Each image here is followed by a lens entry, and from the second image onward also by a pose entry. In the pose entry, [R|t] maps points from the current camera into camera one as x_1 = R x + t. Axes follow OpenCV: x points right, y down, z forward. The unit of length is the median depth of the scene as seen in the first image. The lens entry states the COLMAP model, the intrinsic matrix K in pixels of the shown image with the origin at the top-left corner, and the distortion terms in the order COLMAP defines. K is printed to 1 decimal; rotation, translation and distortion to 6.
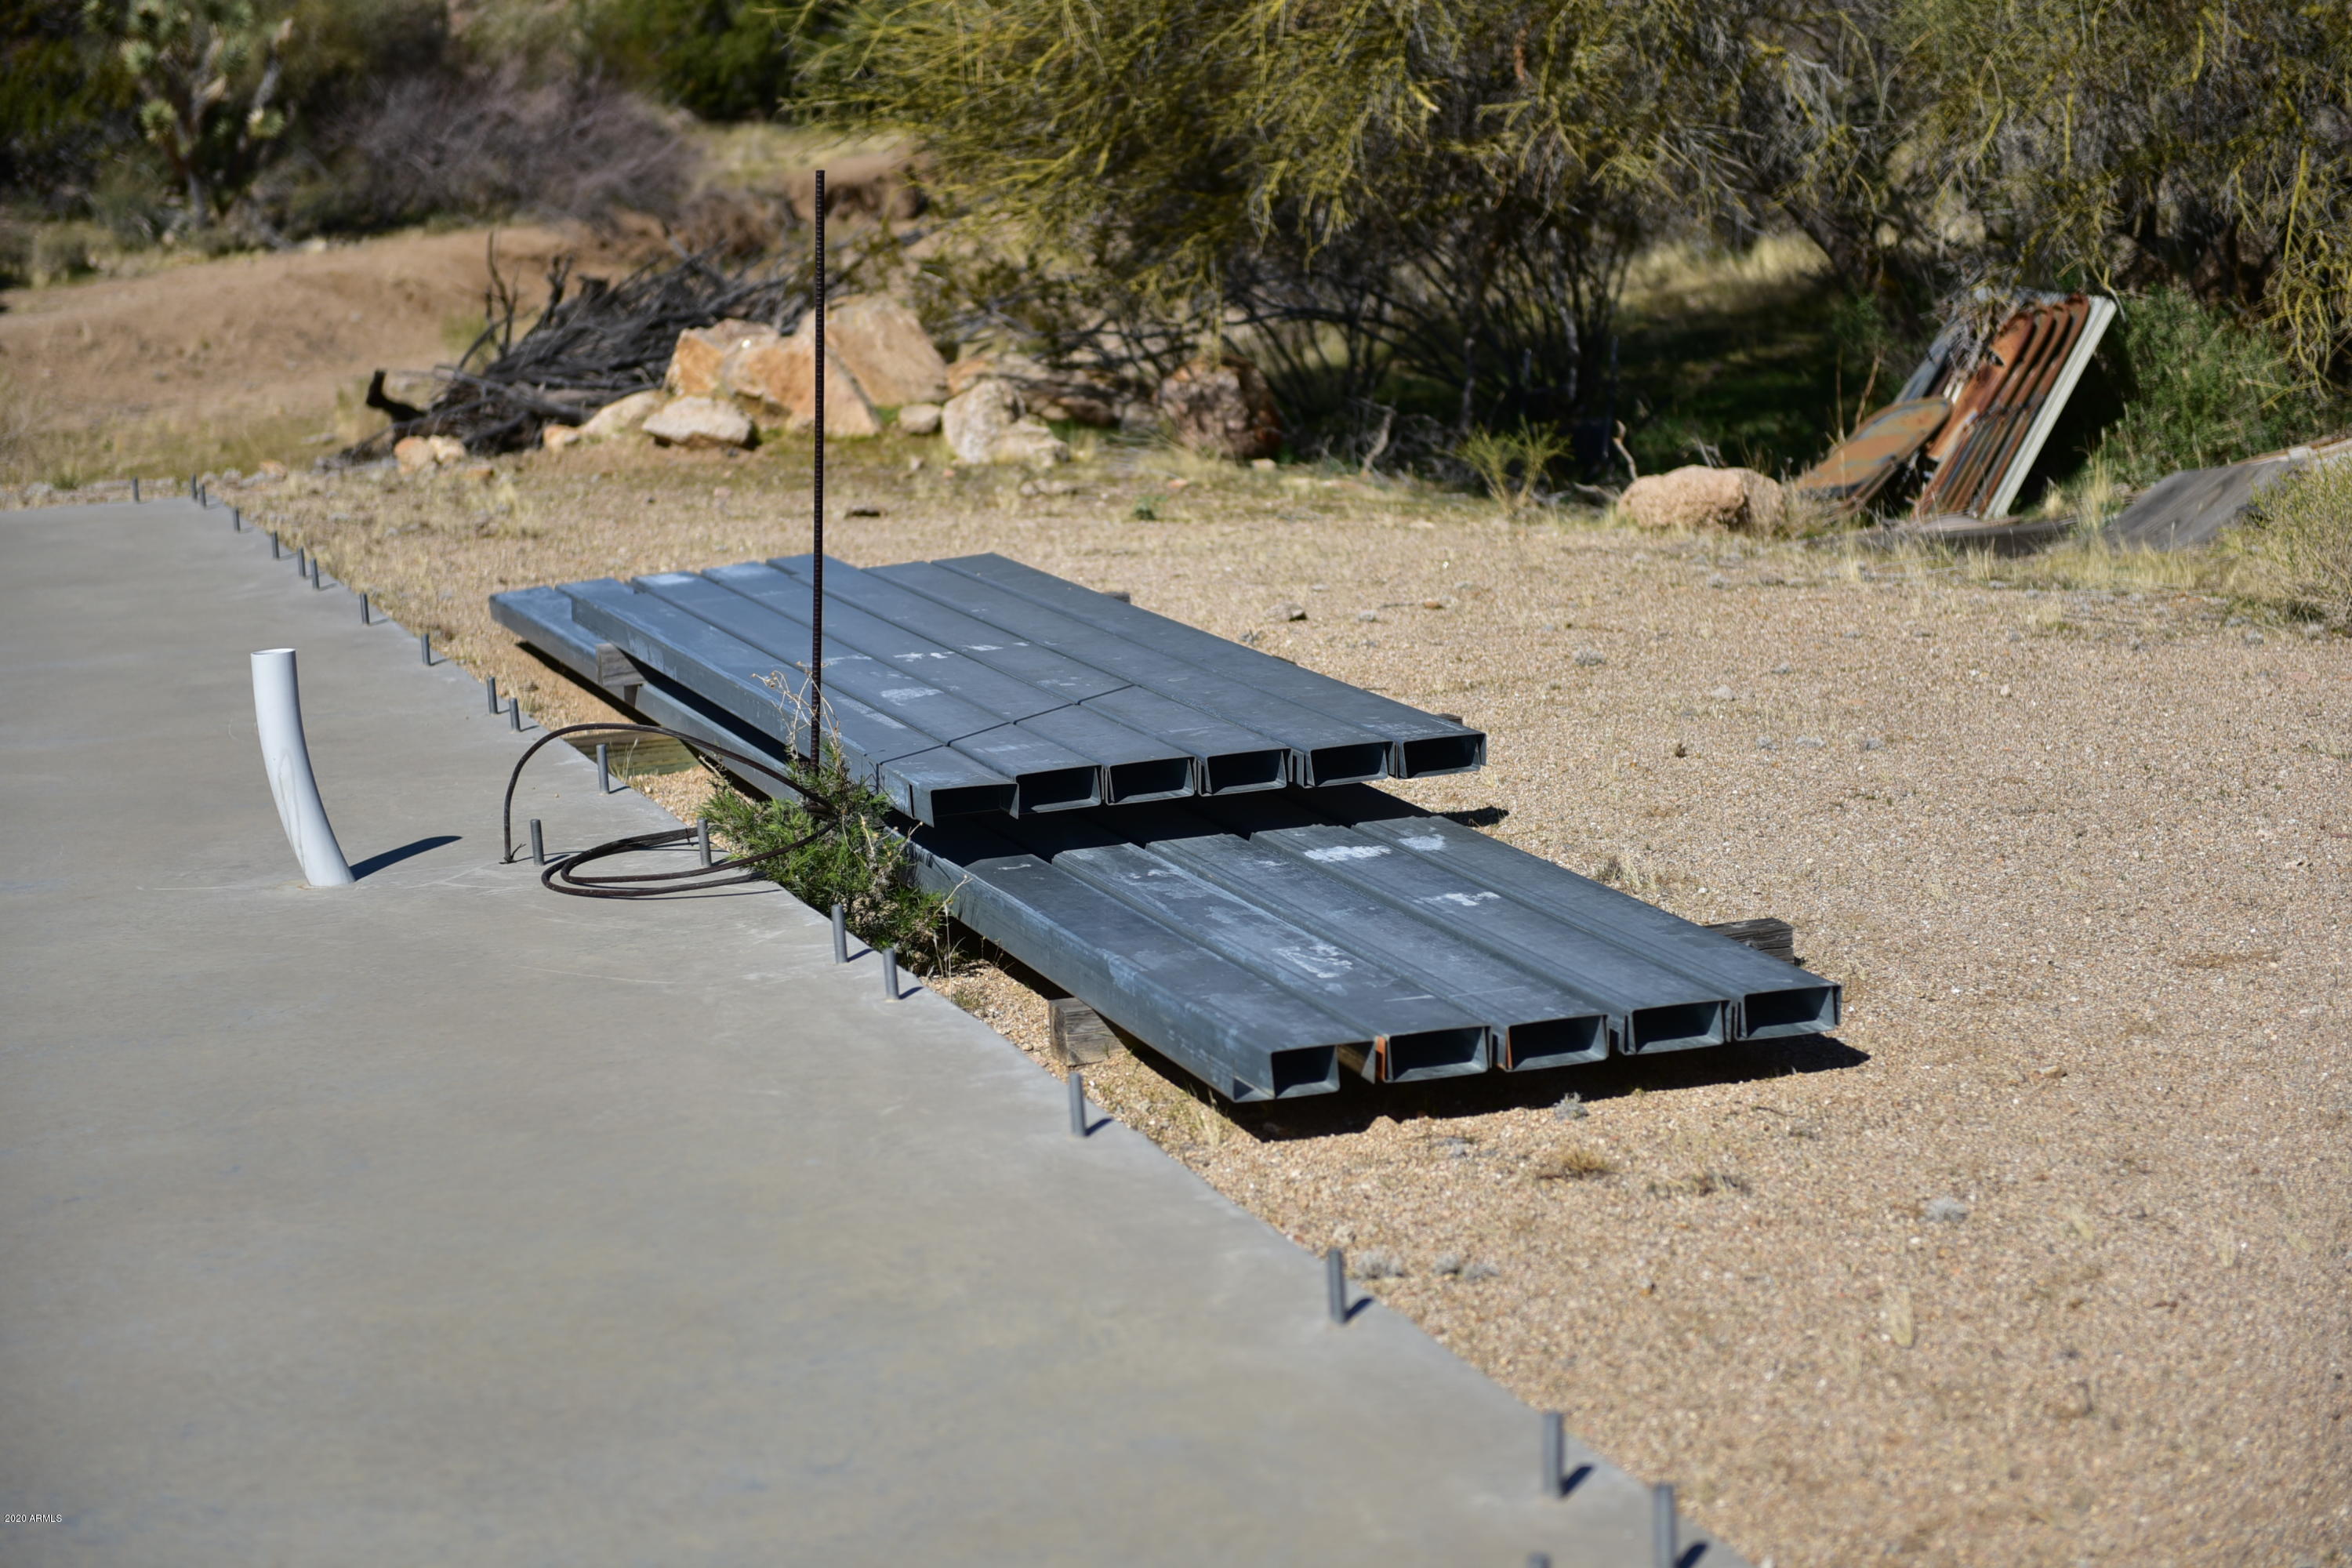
lens RADIAL K [[4439.5, 0, 1176.0], [0, 4439.5, 784.0], [0, 0, 1]] dist [-0.038984, 0.057830]
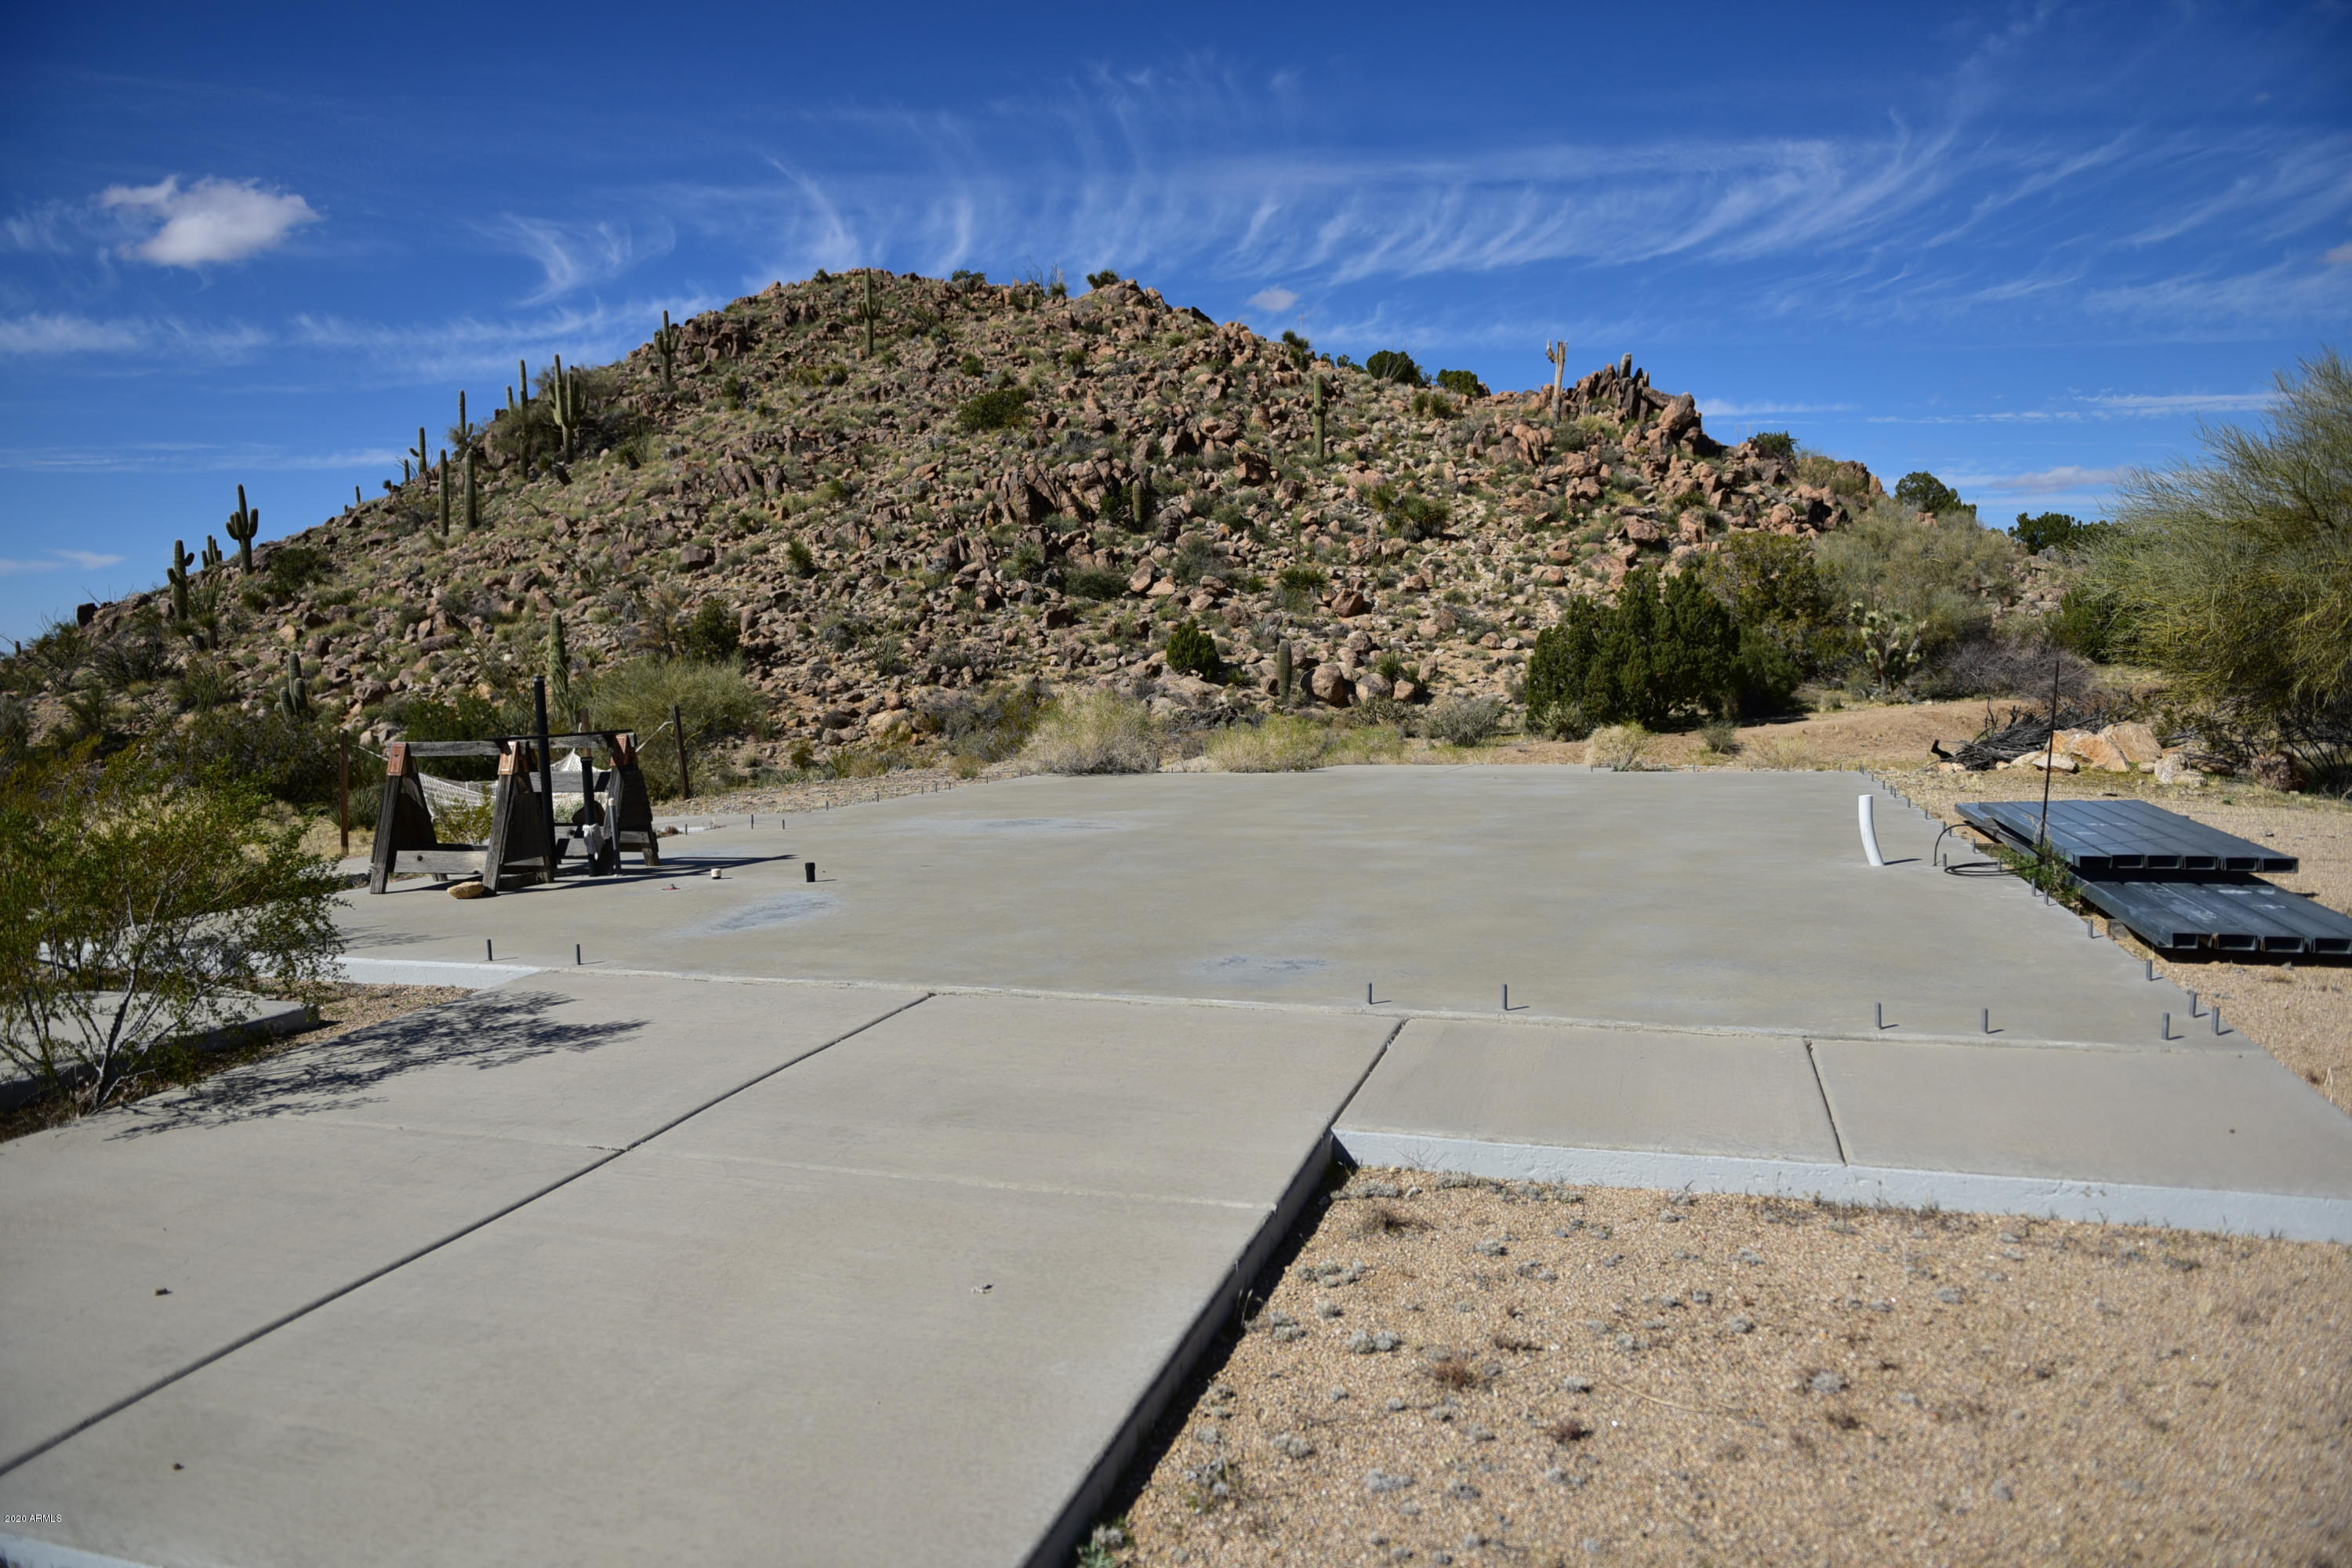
lens RADIAL K [[1562.1, 0, 1179.8], [0, 1562.1, 774.3], [0, 0, 1]] dist [-0.028397, 0.004619]
pose [[0.799119, 0.072563, -0.596778, 0.033328], [-0.114922, 0.992821, -0.033168, 0.020764], [0.590086, 0.095088, 0.801721, -0.104196]]
